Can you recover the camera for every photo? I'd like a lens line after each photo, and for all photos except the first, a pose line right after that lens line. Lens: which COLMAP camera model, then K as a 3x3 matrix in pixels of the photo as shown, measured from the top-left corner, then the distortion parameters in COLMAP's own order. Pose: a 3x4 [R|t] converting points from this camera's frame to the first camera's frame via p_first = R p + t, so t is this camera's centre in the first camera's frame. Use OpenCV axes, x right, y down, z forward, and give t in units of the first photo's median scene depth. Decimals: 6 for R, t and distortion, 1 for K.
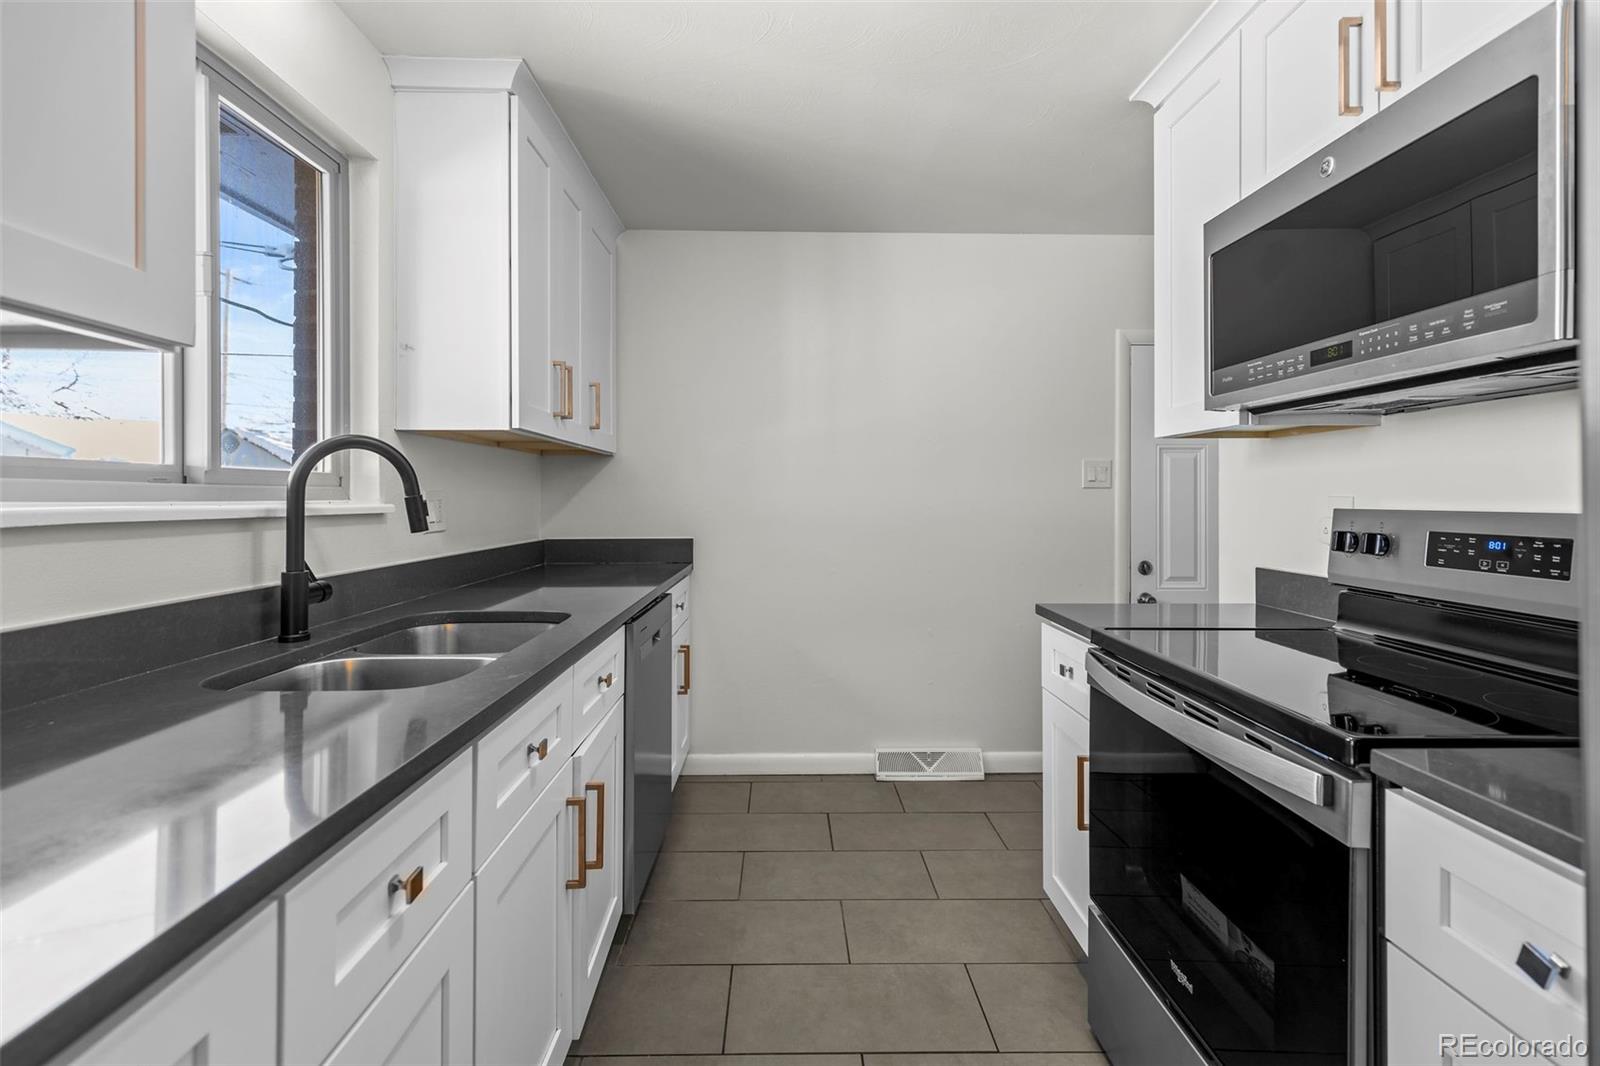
lens RADIAL K [[729.1, 0, 800.9], [0, 729.1, 503.6], [0, 0, 1]] dist [-0.001817, -0.000390]
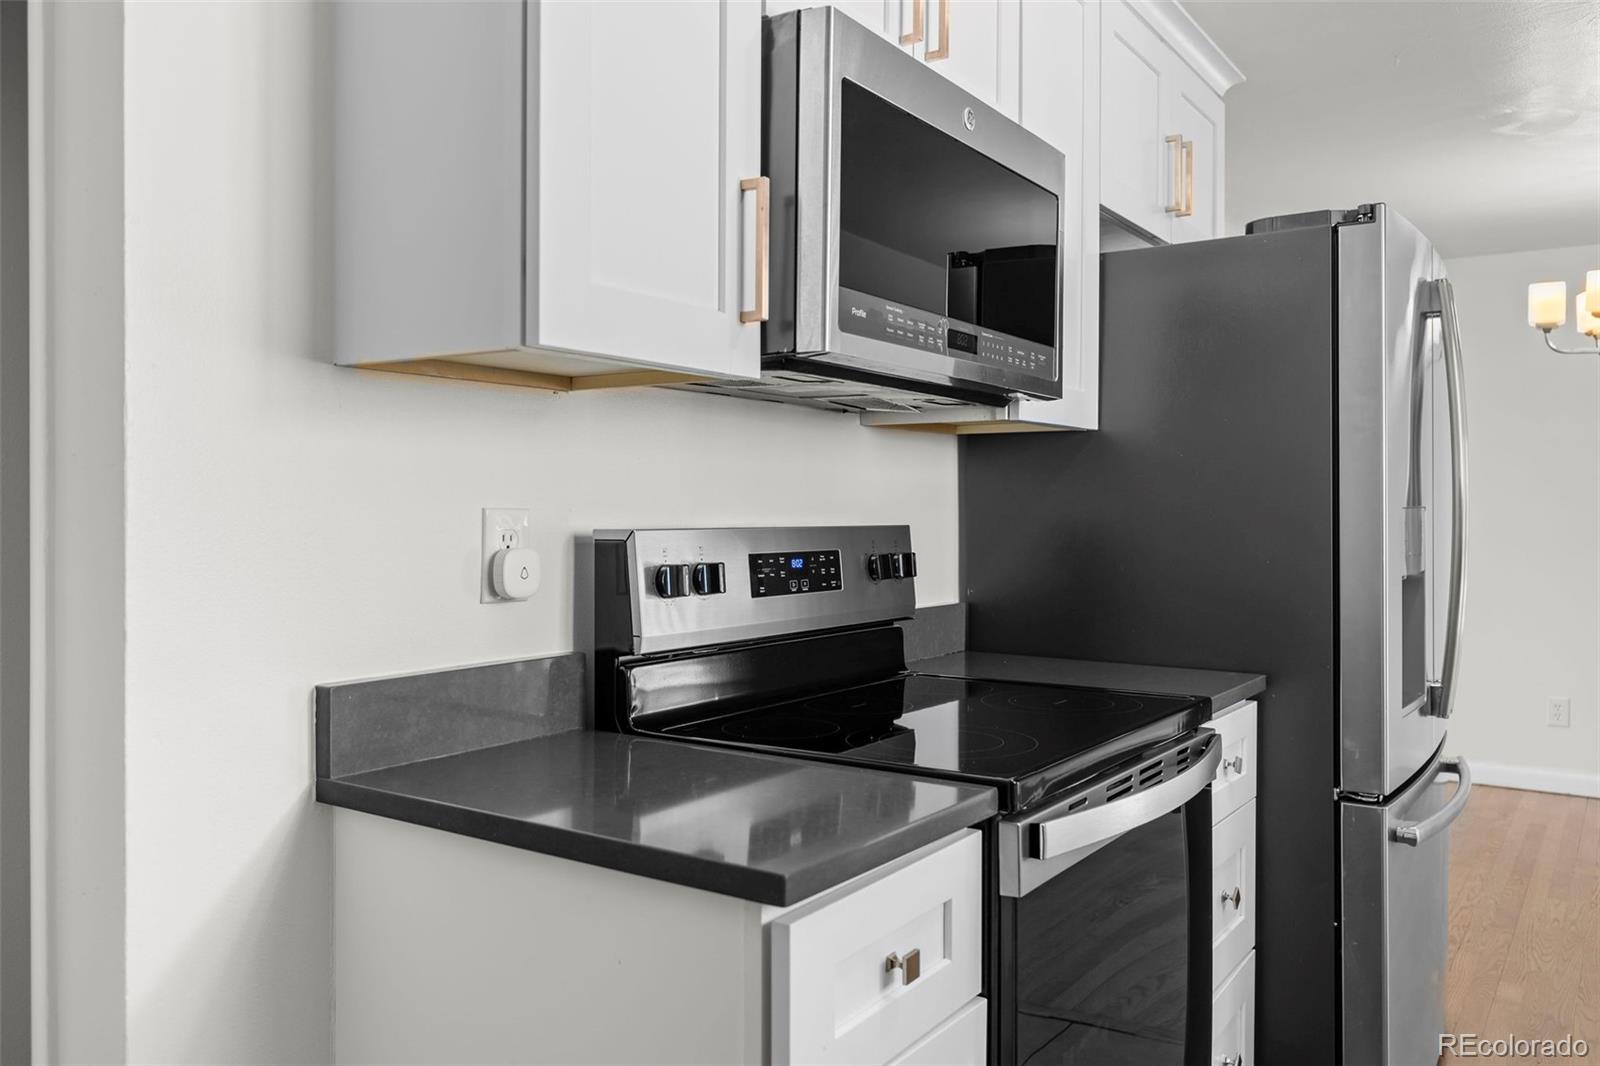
lens RADIAL K [[1260.6, 0, 802.9], [0, 1260.6, 531.4], [0, 0, 1]] dist [0.003230, -0.015206]
pose [[-0.819856, -0.014418, 0.572389, 0.031221], [-0.000246, 0.999692, 0.024830, -0.017117], [-0.572570, 0.020217, -0.819606, 1.771935]]
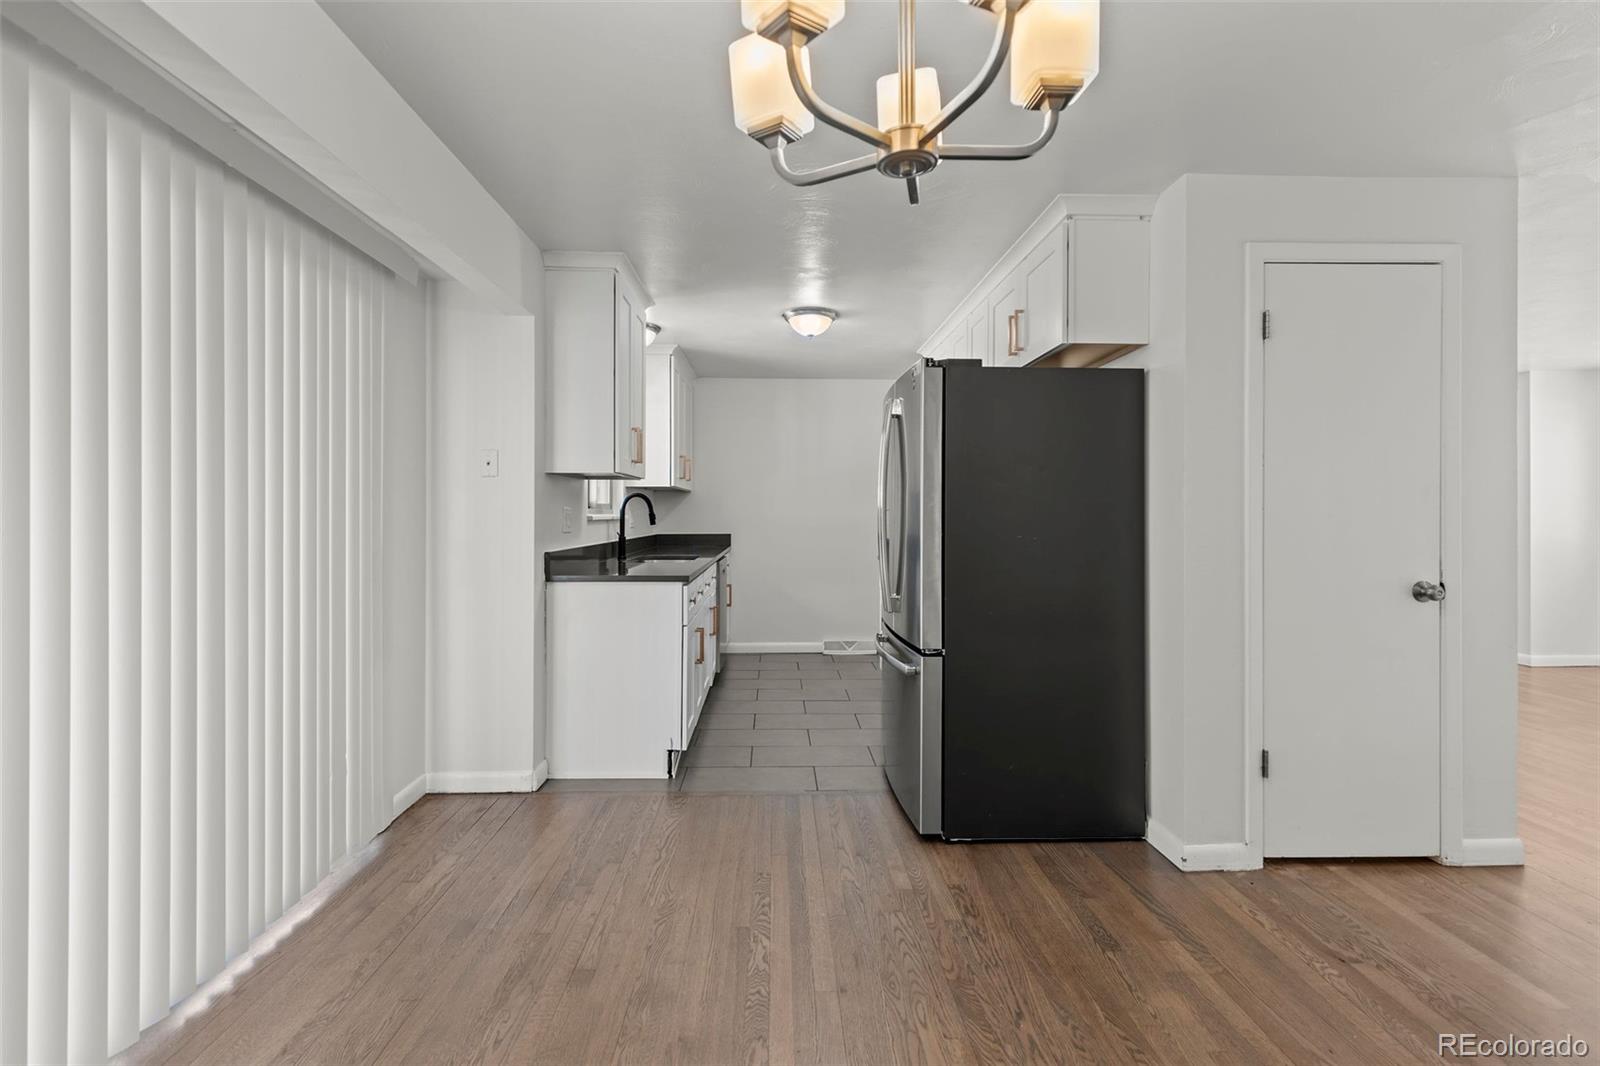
lens RADIAL K [[729.1, 0, 797.9], [0, 729.1, 520.2], [0, 0, 1]] dist [-0.001817, -0.000390]
pose [[0.999962, 0.002724, 0.008338, 0.031484], [-0.002737, 0.999995, 0.001512, 0.013877], [-0.008334, -0.001535, 0.999964, -1.895561]]
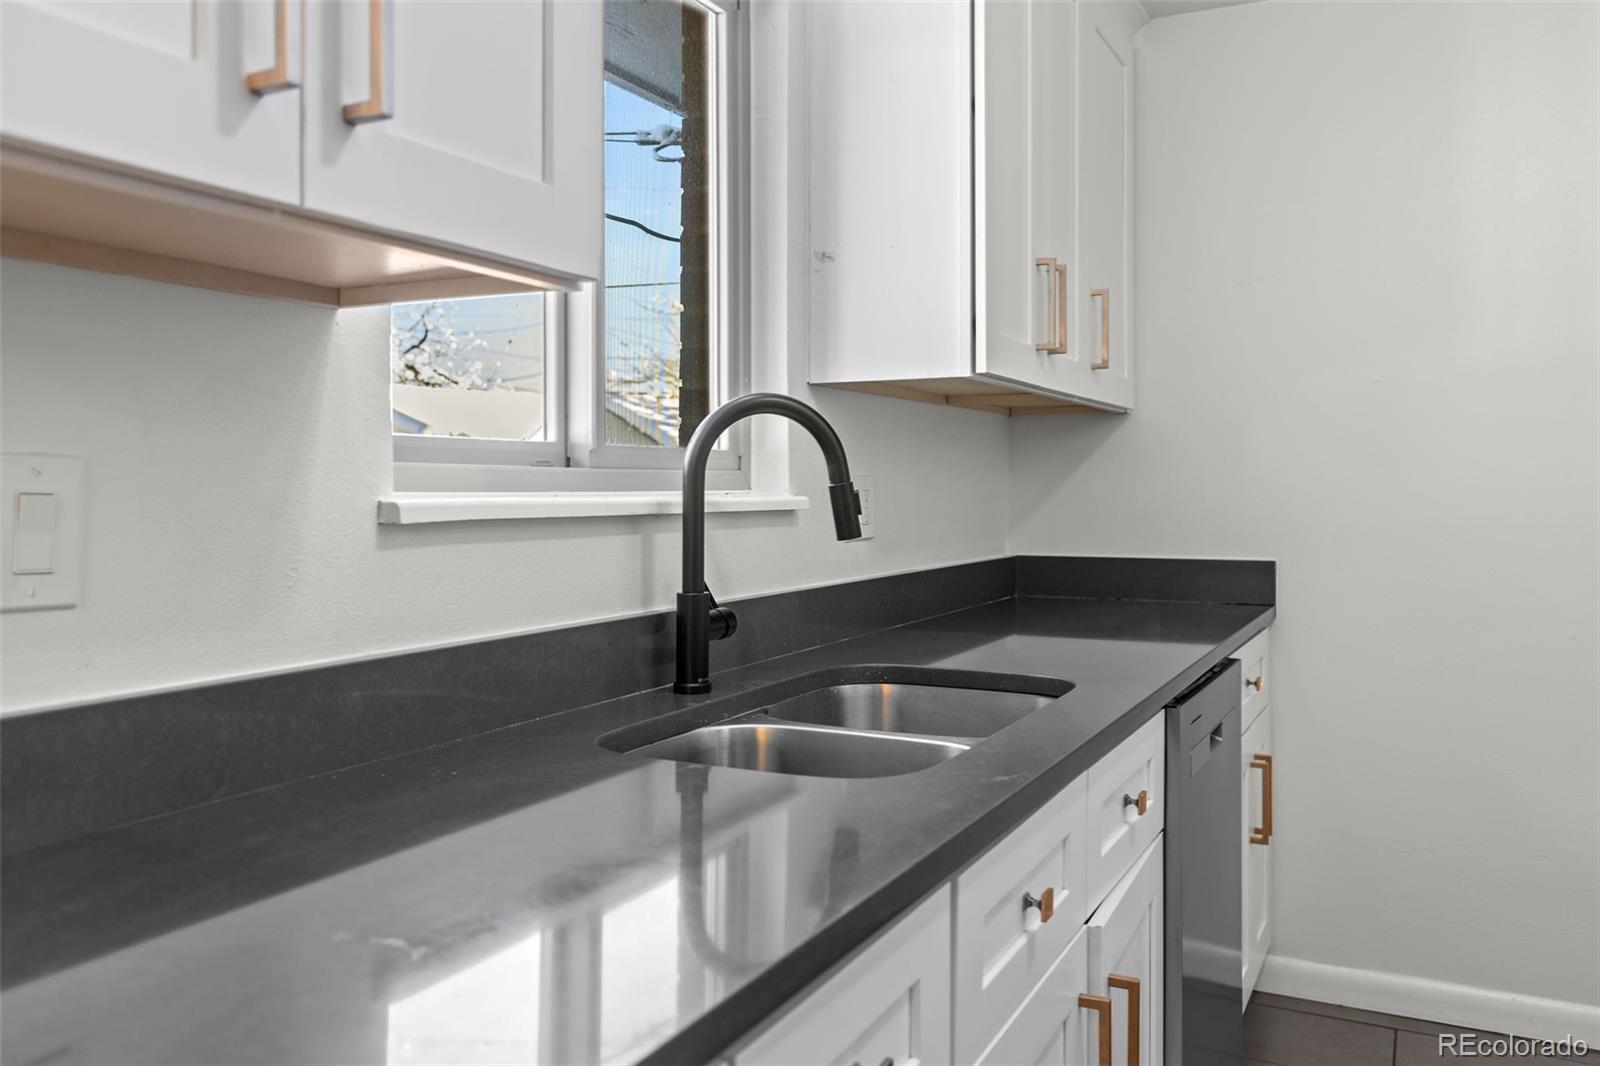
lens RADIAL K [[1260.6, 0, 784.8], [0, 1260.6, 490.4], [0, 0, 1]] dist [0.003230, -0.015206]
pose [[0.876872, 0.001580, -0.480721, -0.033569], [-0.004068, 0.999983, -0.004134, 0.000308], [0.480706, 0.005581, 0.876864, -0.013158]]
